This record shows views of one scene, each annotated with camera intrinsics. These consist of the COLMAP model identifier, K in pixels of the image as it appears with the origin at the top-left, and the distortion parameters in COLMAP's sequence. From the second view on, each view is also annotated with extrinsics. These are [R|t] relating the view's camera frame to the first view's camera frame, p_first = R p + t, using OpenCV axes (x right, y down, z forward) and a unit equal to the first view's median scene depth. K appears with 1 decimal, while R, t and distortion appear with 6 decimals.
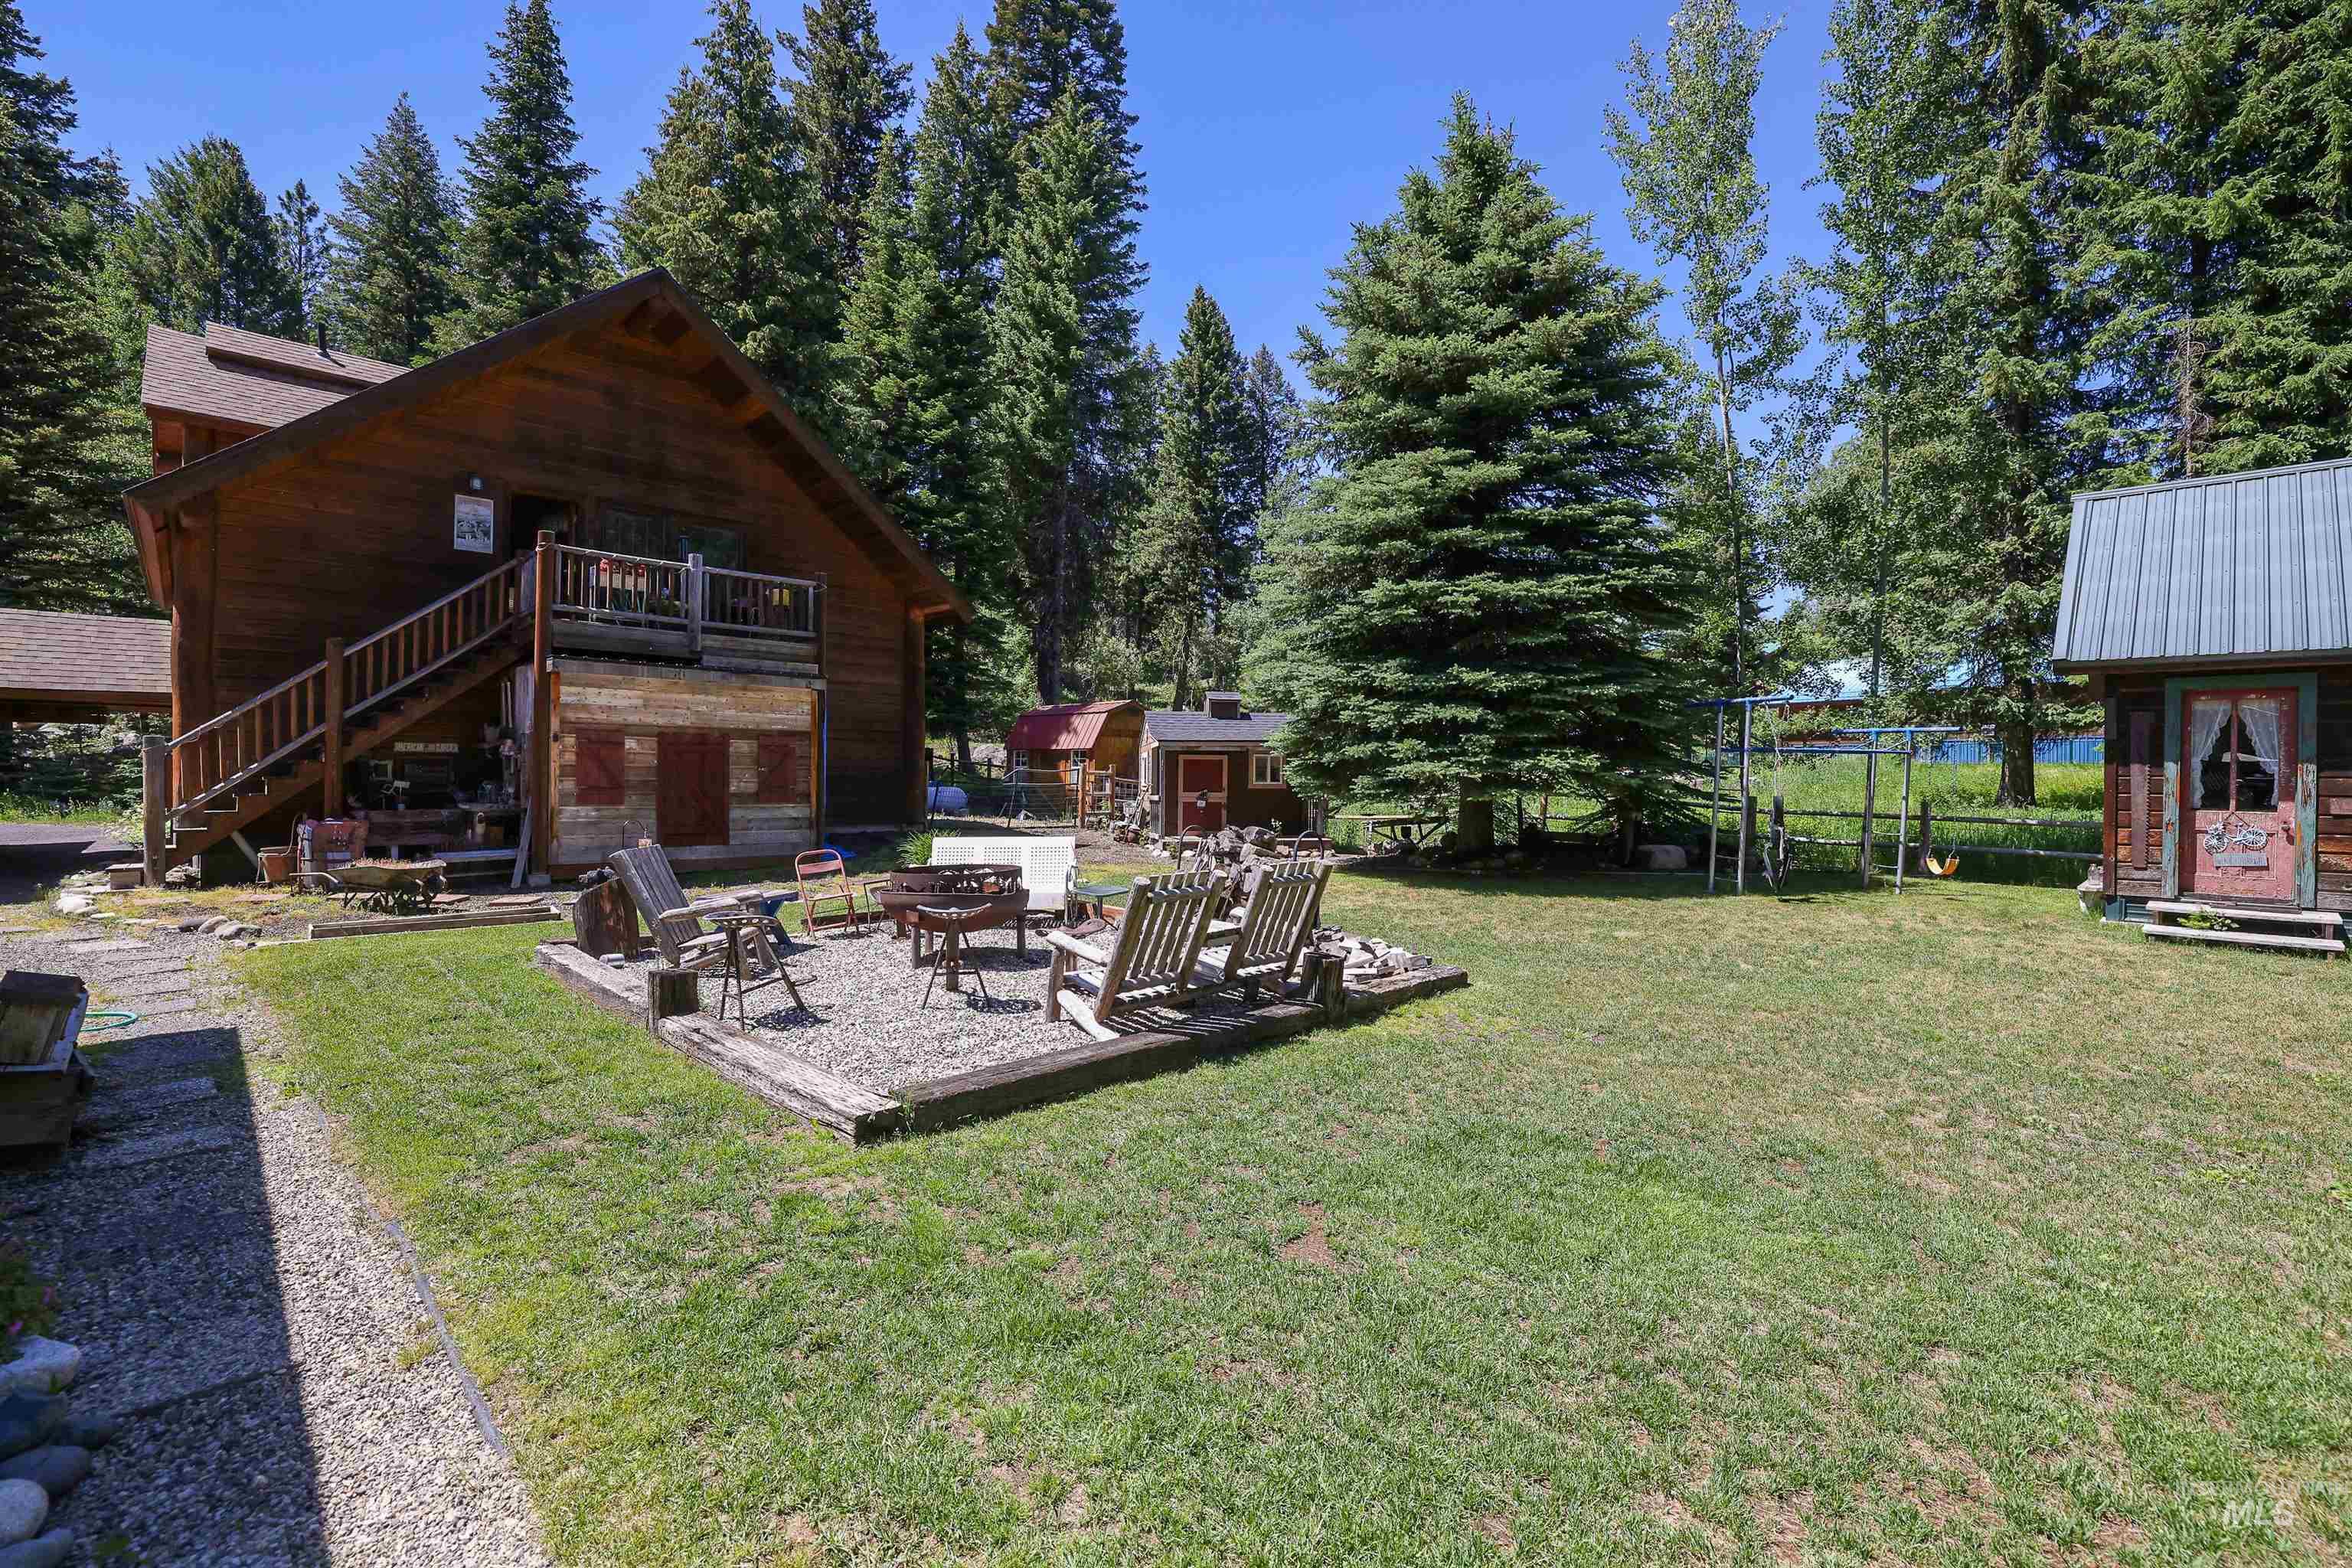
lens RADIAL K [[1017.6, 0, 1186.5], [0, 1017.6, 781.5], [0, 0, 1]] dist [-0.037063, 0.011641]
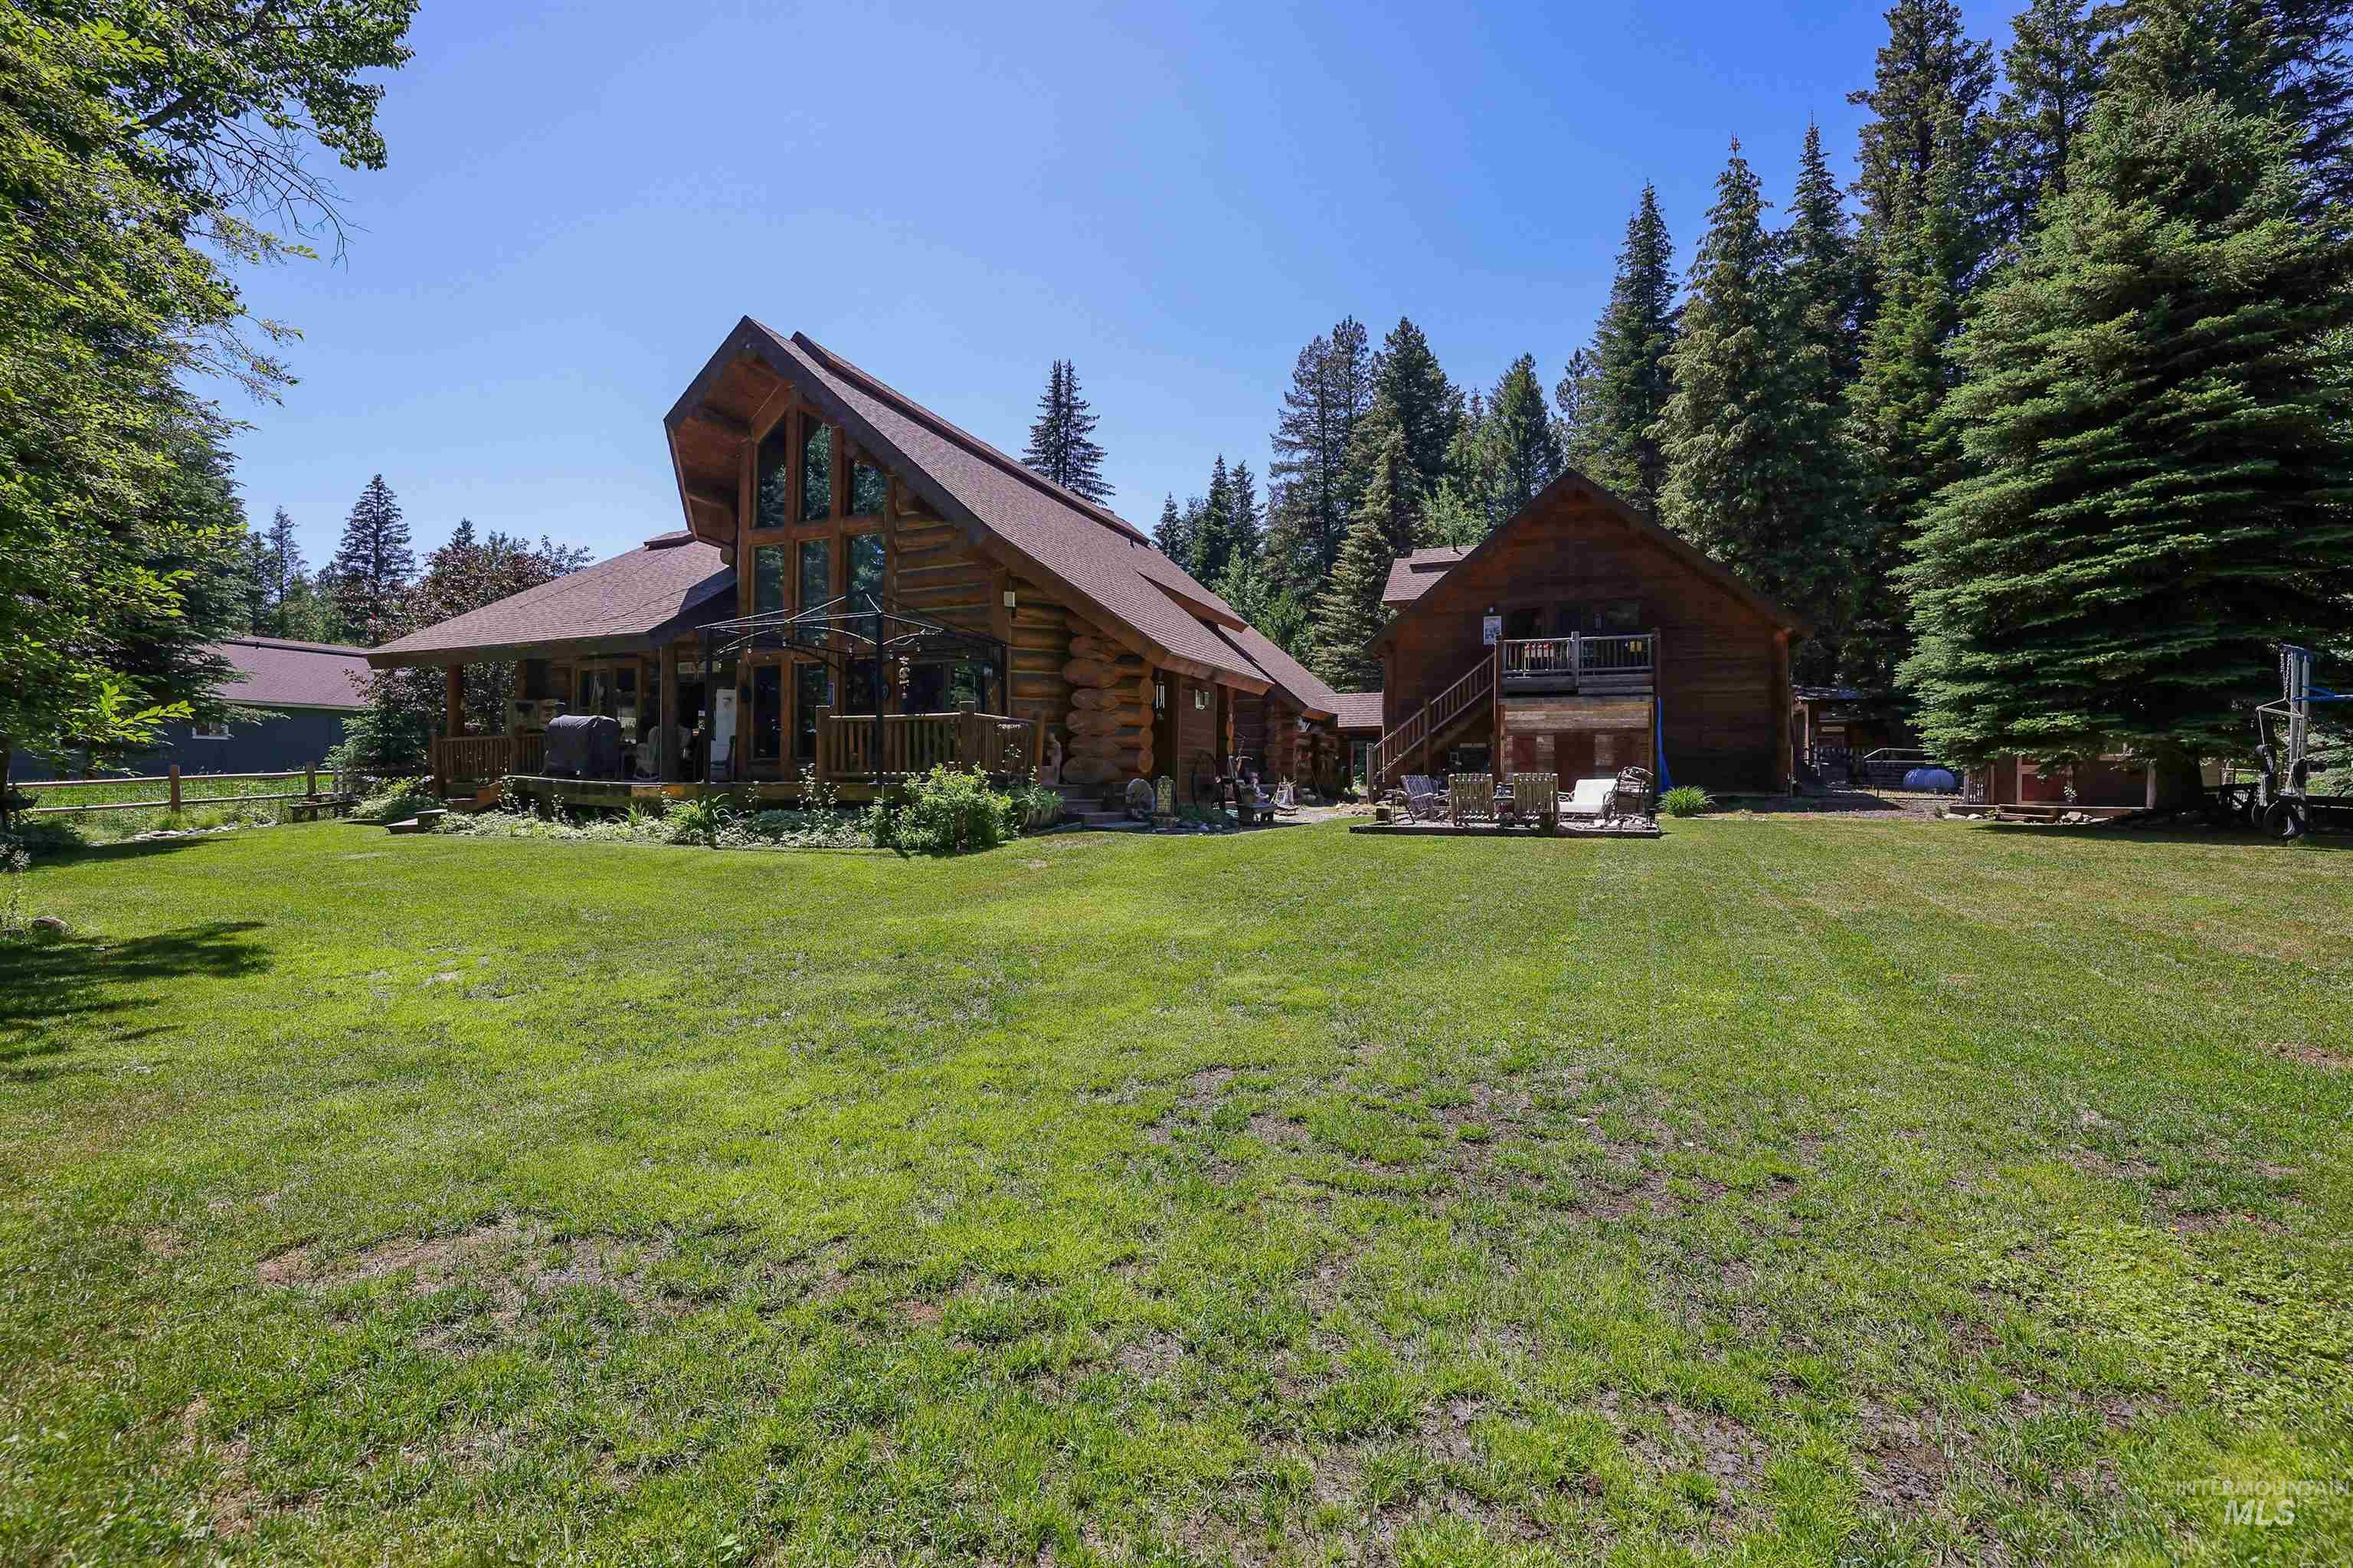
lens RADIAL K [[1018.1, 0, 1187.0], [0, 1018.1, 781.5], [0, 0, 1]] dist [-0.037063, 0.011641]
pose [[0.398005, -0.004276, -0.917373, 0.869502], [0.001322, 0.999991, -0.004087, 0.045036], [0.917382, 0.000414, 0.398007, -0.337118]]
